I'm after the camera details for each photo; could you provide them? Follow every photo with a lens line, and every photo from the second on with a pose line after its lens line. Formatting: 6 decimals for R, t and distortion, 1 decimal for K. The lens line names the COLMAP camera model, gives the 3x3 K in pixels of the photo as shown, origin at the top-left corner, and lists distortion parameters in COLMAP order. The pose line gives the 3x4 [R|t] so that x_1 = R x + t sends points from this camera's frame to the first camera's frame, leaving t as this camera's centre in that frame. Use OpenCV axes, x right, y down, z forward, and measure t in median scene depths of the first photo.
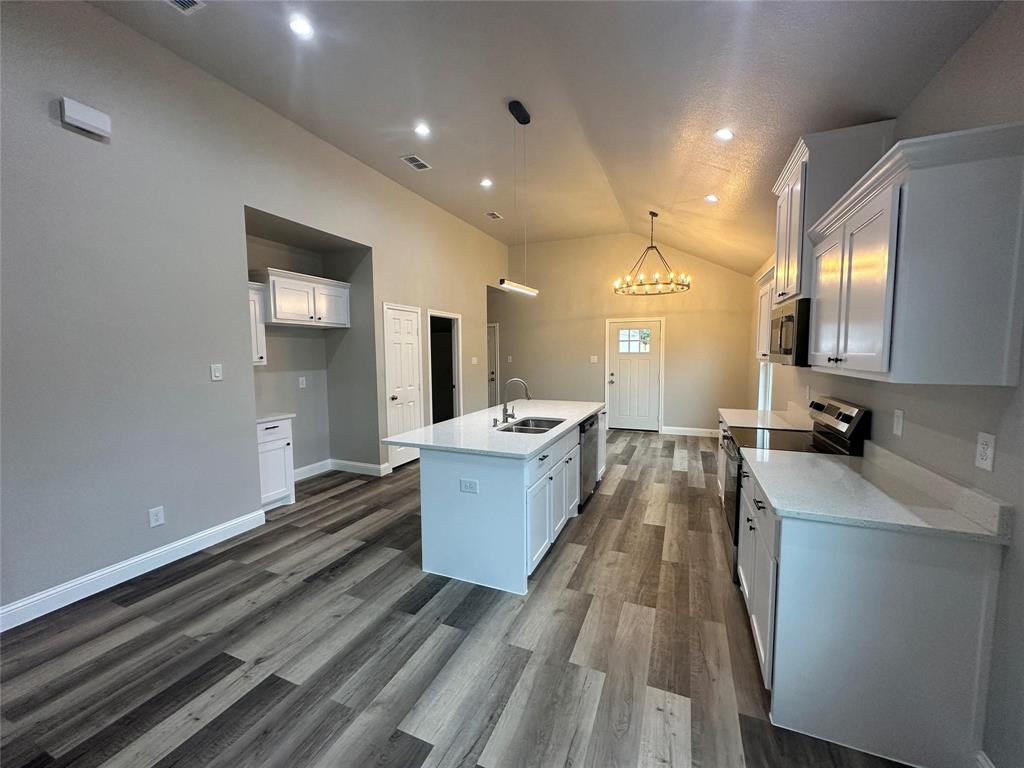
lens RADIAL K [[408.0, 0, 509.1], [0, 408.0, 384.8], [0, 0, 1]] dist [-0.000662, 0.000351]
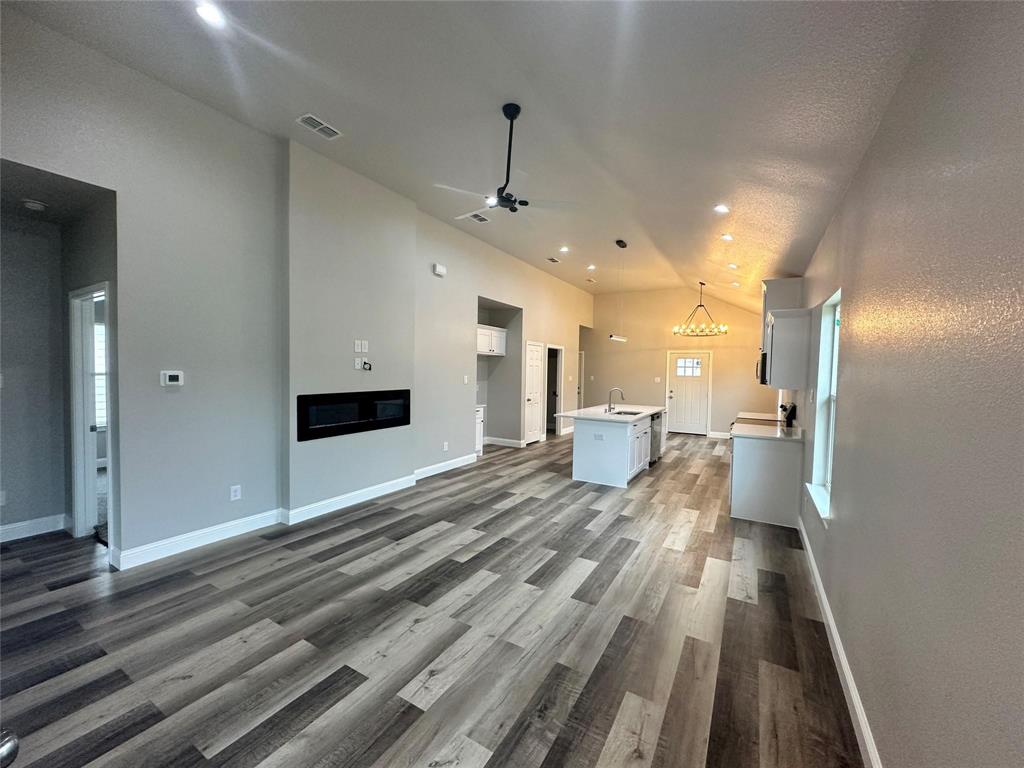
lens RADIAL K [[408.0, 0, 511.3], [0, 408.0, 384.8], [0, 0, 1]] dist [-0.000662, 0.000351]
pose [[0.991284, 0.031785, -0.127851, -0.196036], [-0.037691, 0.998318, -0.044043, 0.061317], [0.126236, 0.048477, 0.990815, -0.792376]]
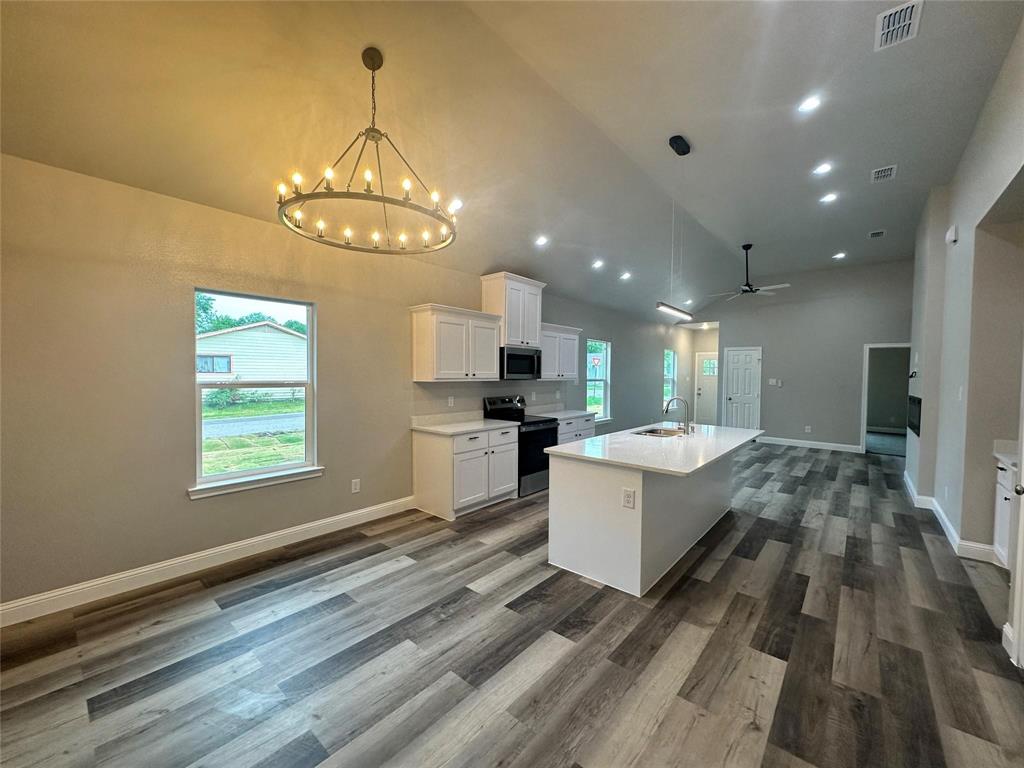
lens RADIAL K [[408.0, 0, 510.2], [0, 408.0, 382.1], [0, 0, 1]] dist [-0.000662, 0.000351]
pose [[-0.953809, -0.014310, 0.300073, 0.110615], [0.017906, 0.994381, 0.104338, -0.169198], [-0.299880, 0.104892, -0.948193, 2.028813]]
